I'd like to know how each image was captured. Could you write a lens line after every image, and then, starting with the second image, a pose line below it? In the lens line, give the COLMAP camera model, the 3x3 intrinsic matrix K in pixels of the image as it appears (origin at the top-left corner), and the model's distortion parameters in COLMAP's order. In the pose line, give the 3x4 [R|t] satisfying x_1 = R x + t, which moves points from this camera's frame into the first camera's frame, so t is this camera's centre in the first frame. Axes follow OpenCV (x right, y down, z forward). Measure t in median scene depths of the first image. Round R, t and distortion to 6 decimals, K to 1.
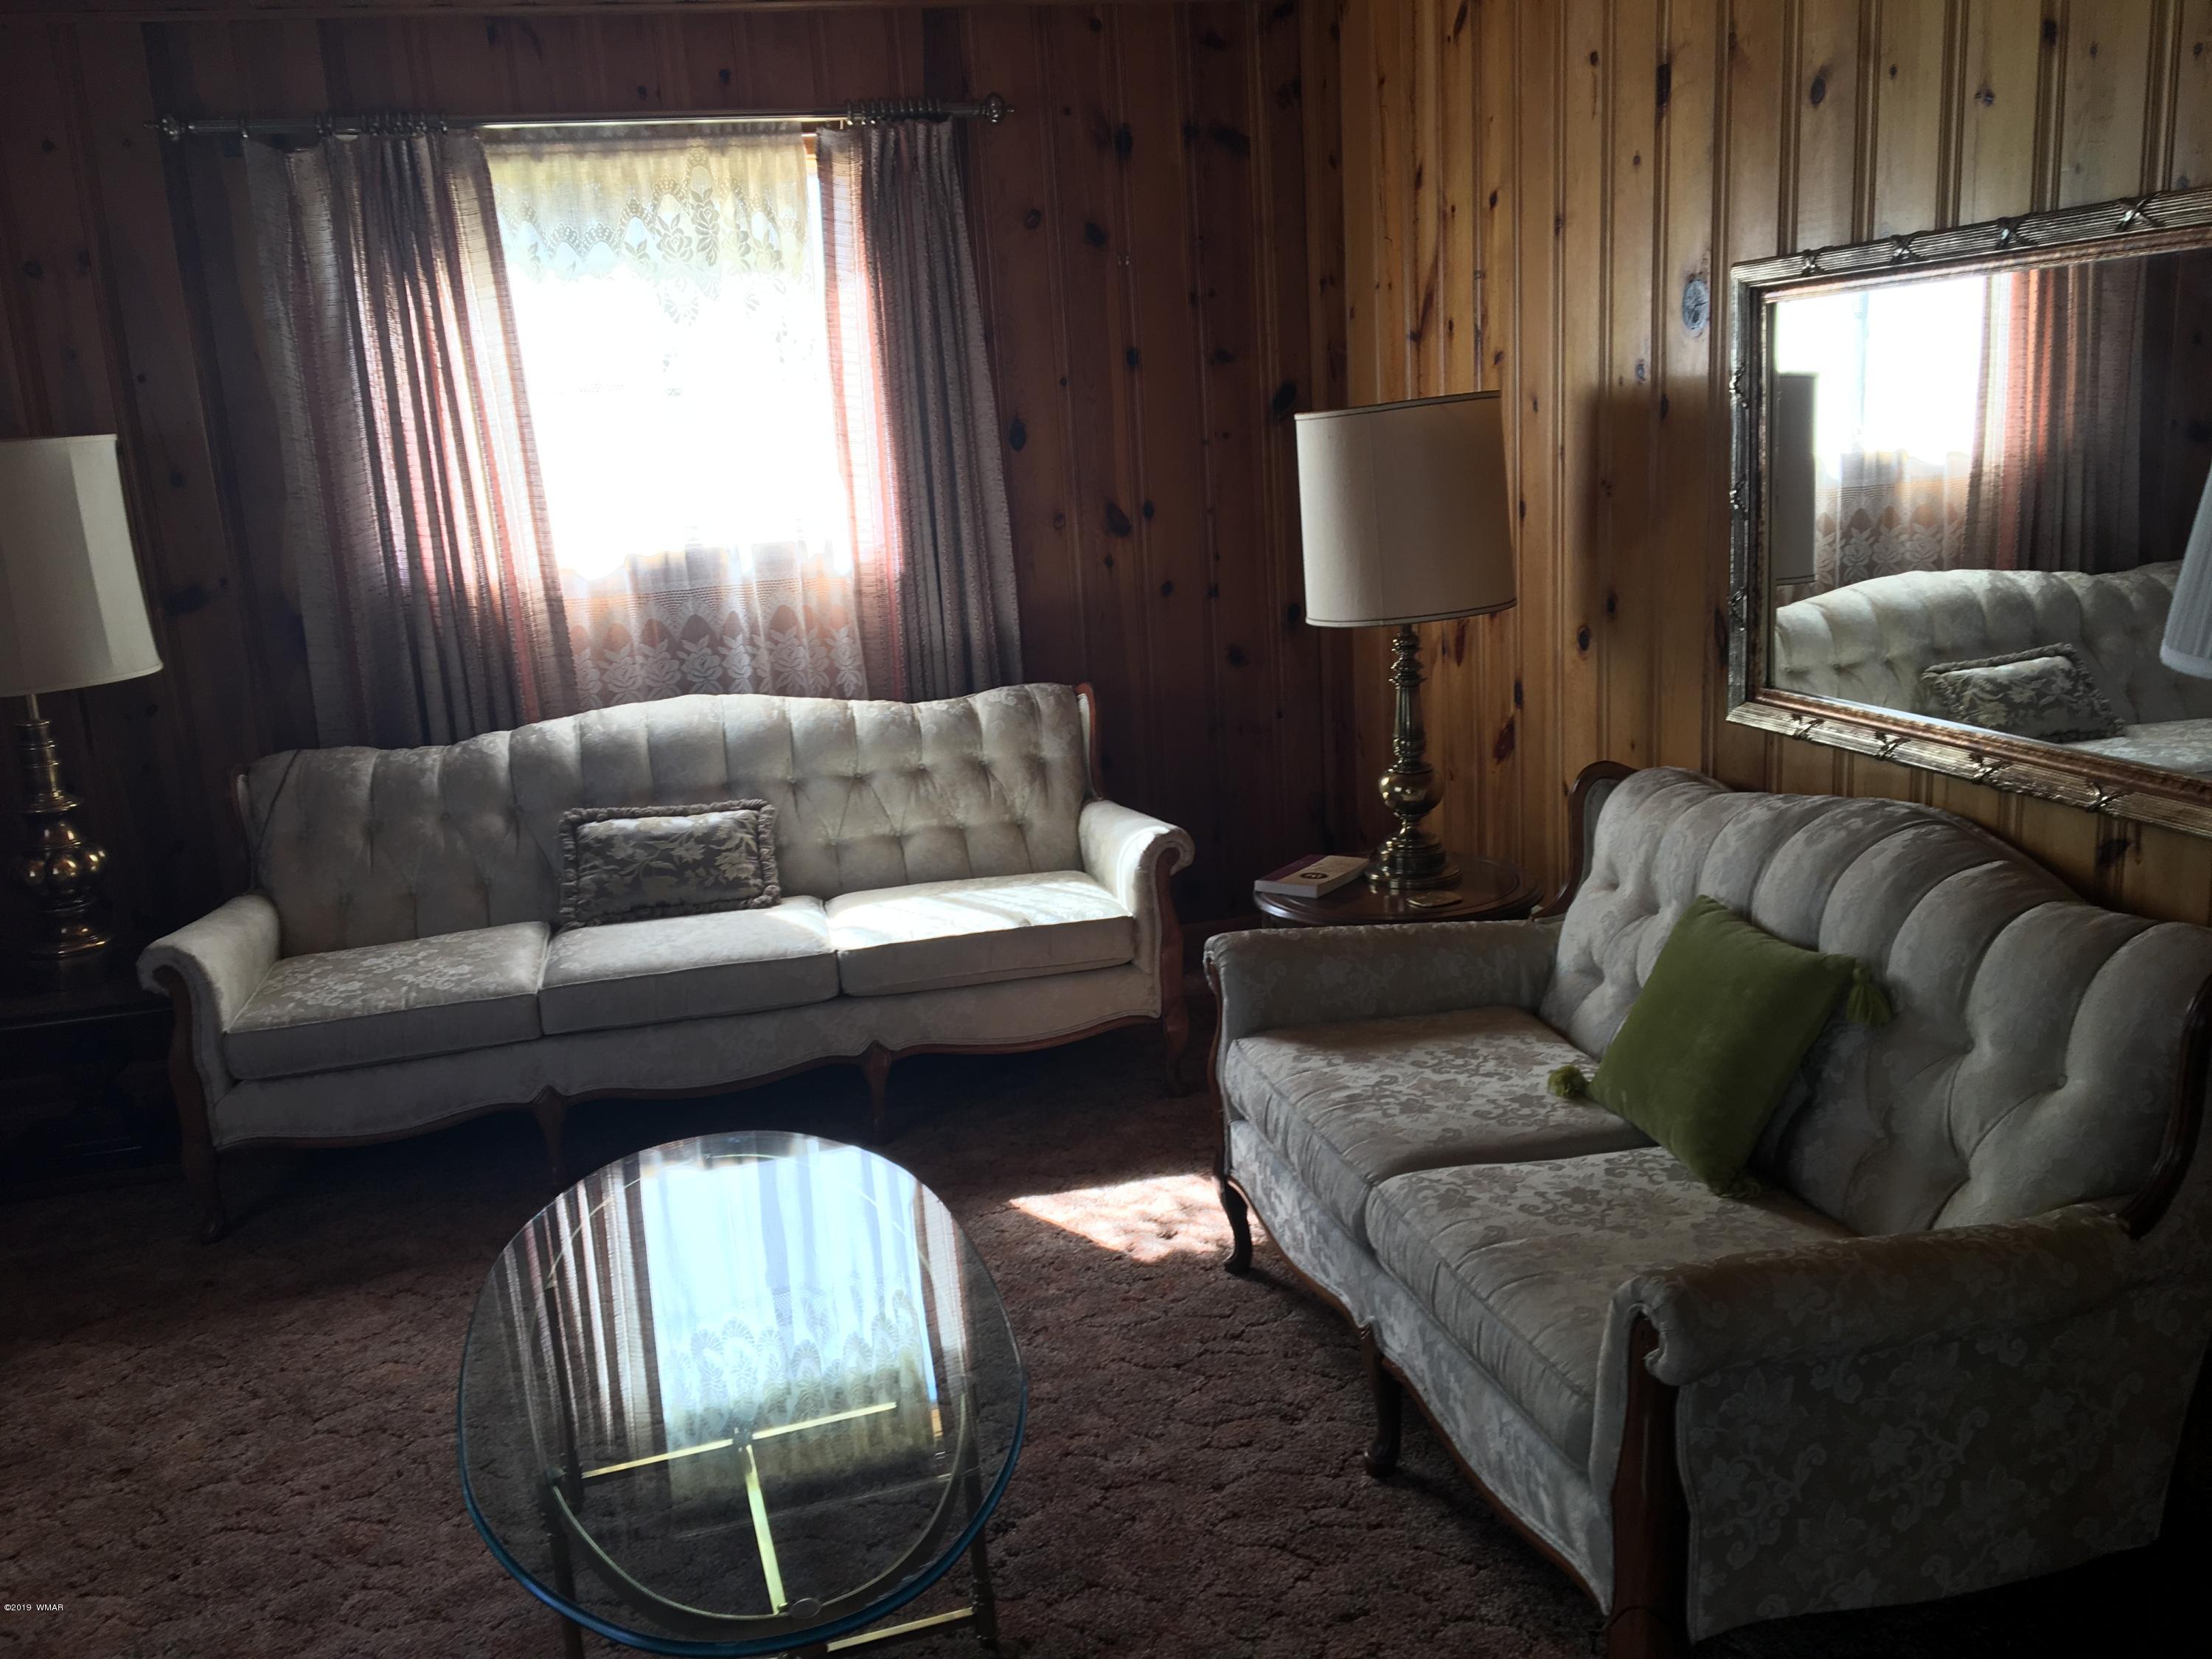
lens RADIAL K [[1843.2, 0, 1109.4], [0, 1843.2, 817.1], [0, 0, 1]] dist [0.118202, -0.208135]
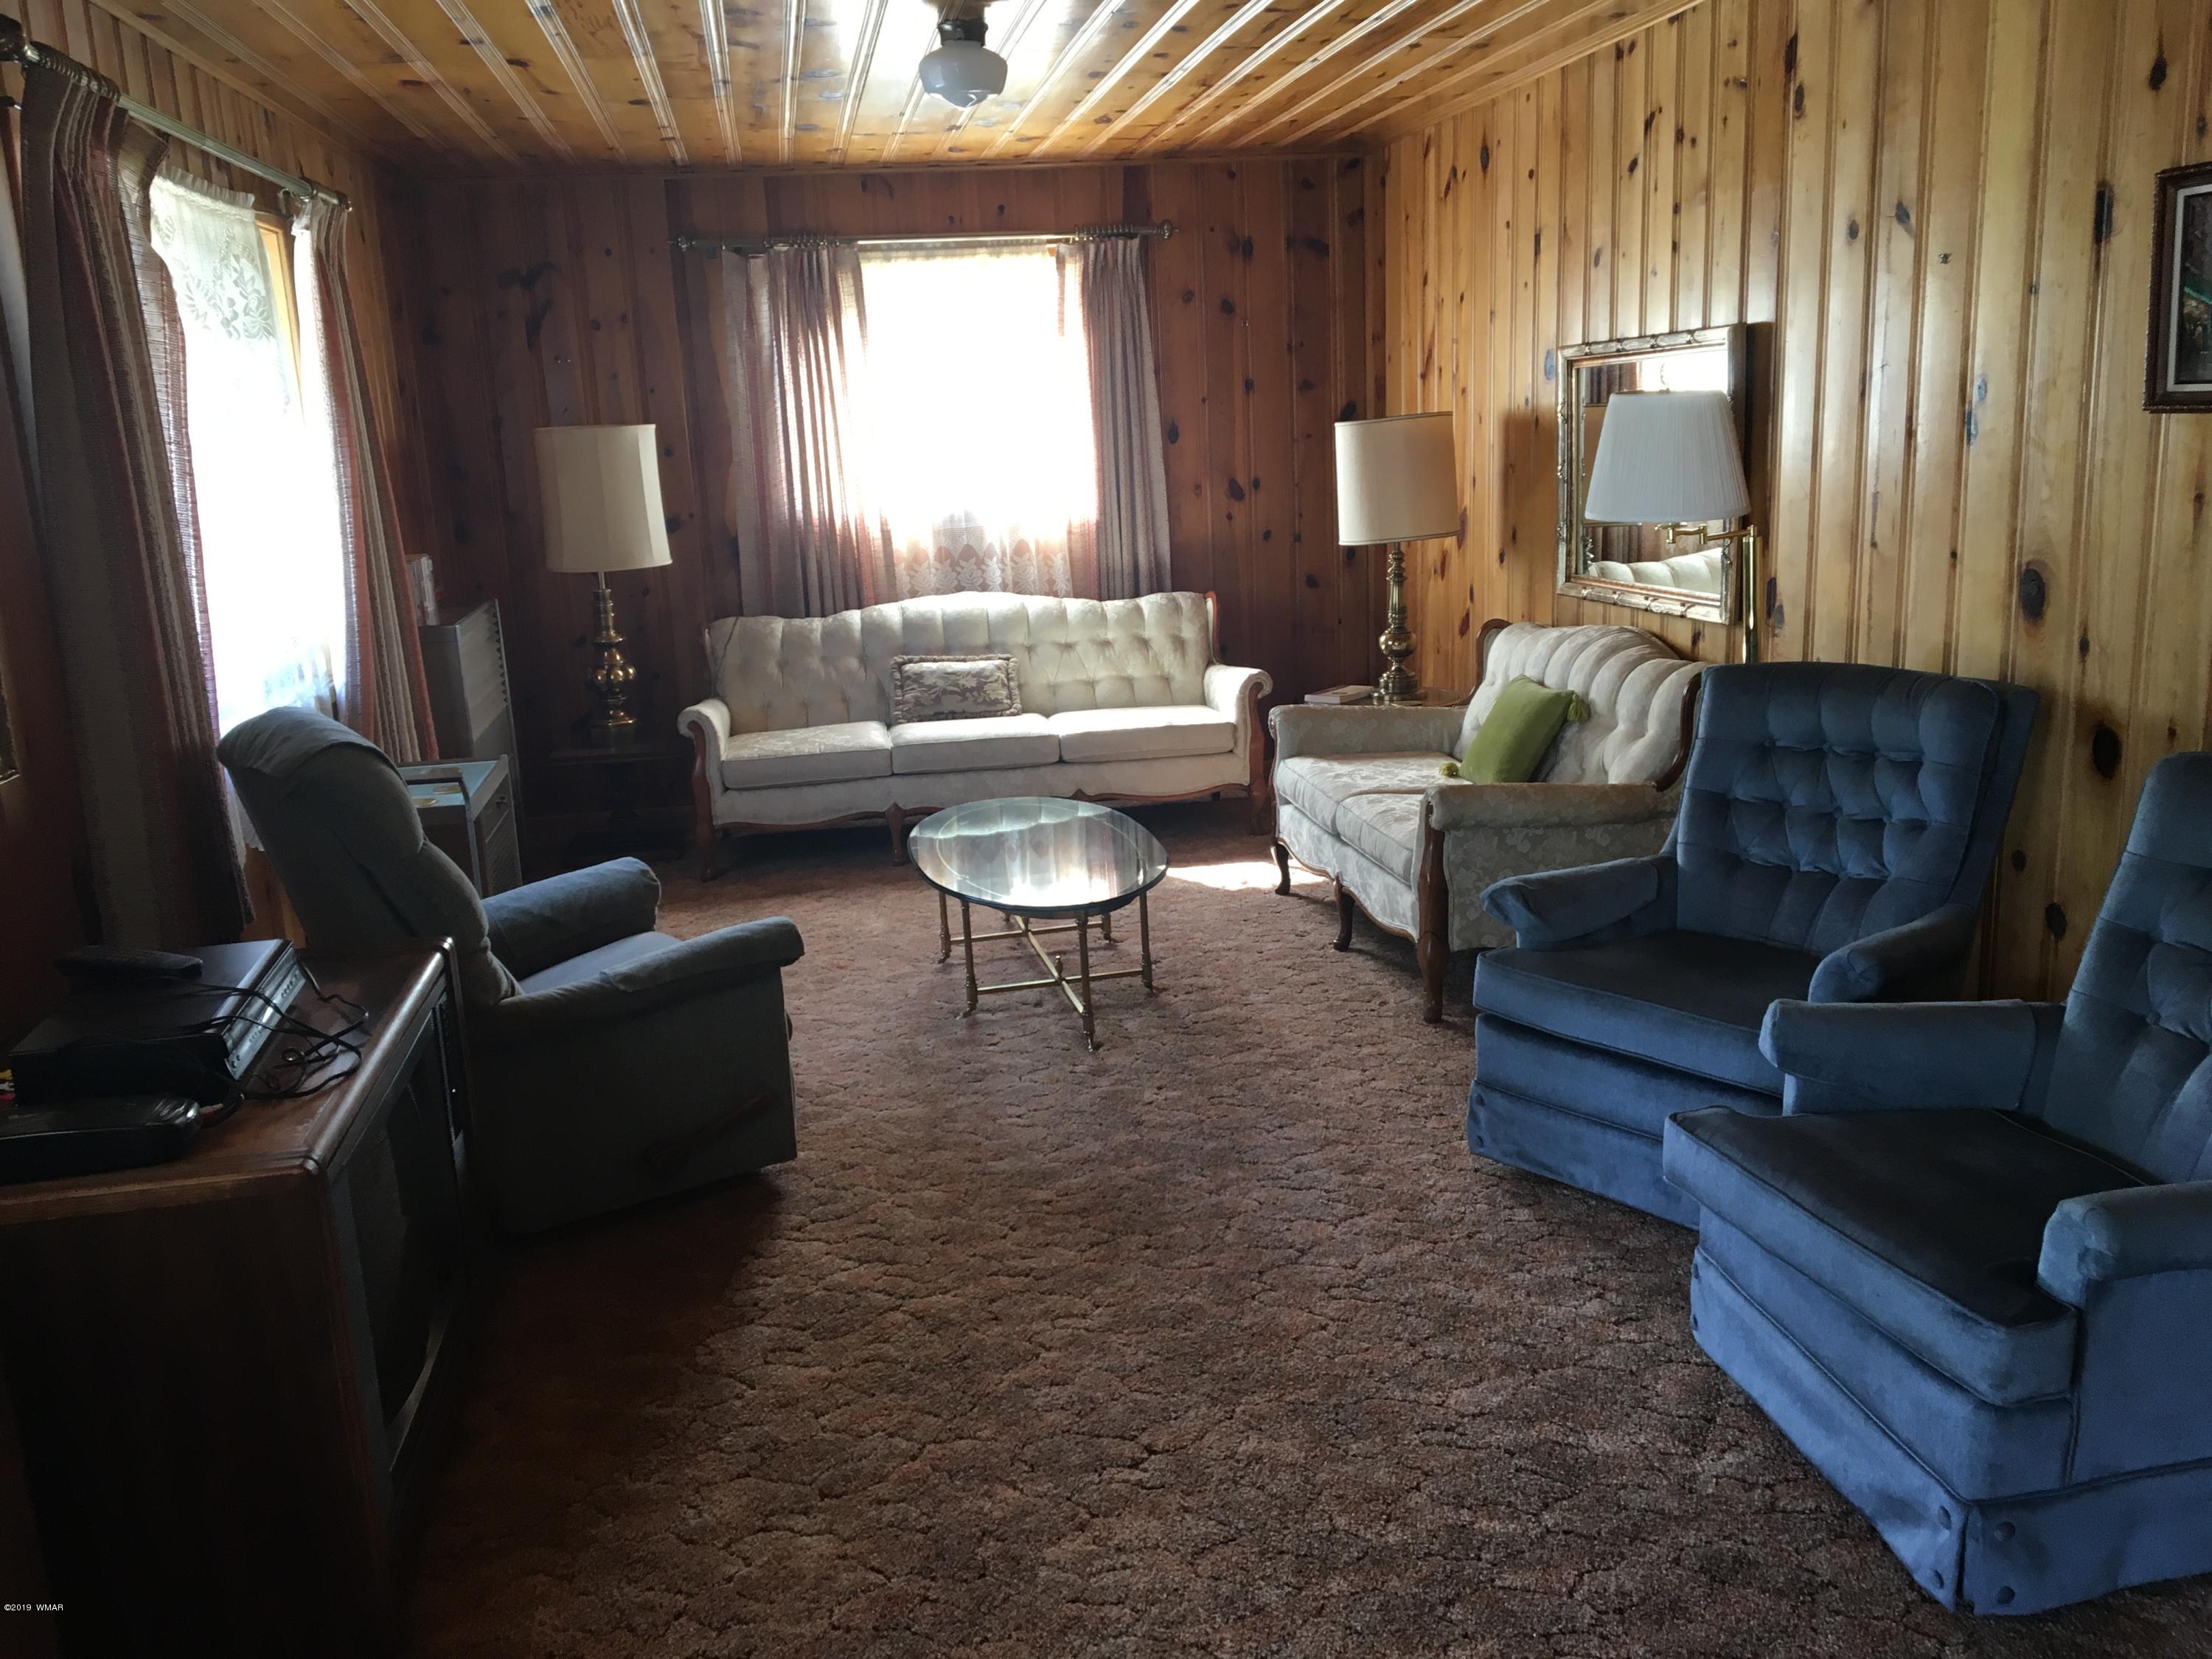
lens RADIAL K [[1843.2, 0, 1109.4], [0, 1843.2, 817.1], [0, 0, 1]] dist [0.118202, -0.208135]
pose [[0.996959, 0.031620, -0.071227, 0.020378], [-0.031817, 0.999492, -0.001635, 0.135664], [0.071139, 0.003896, 0.997459, -0.627899]]
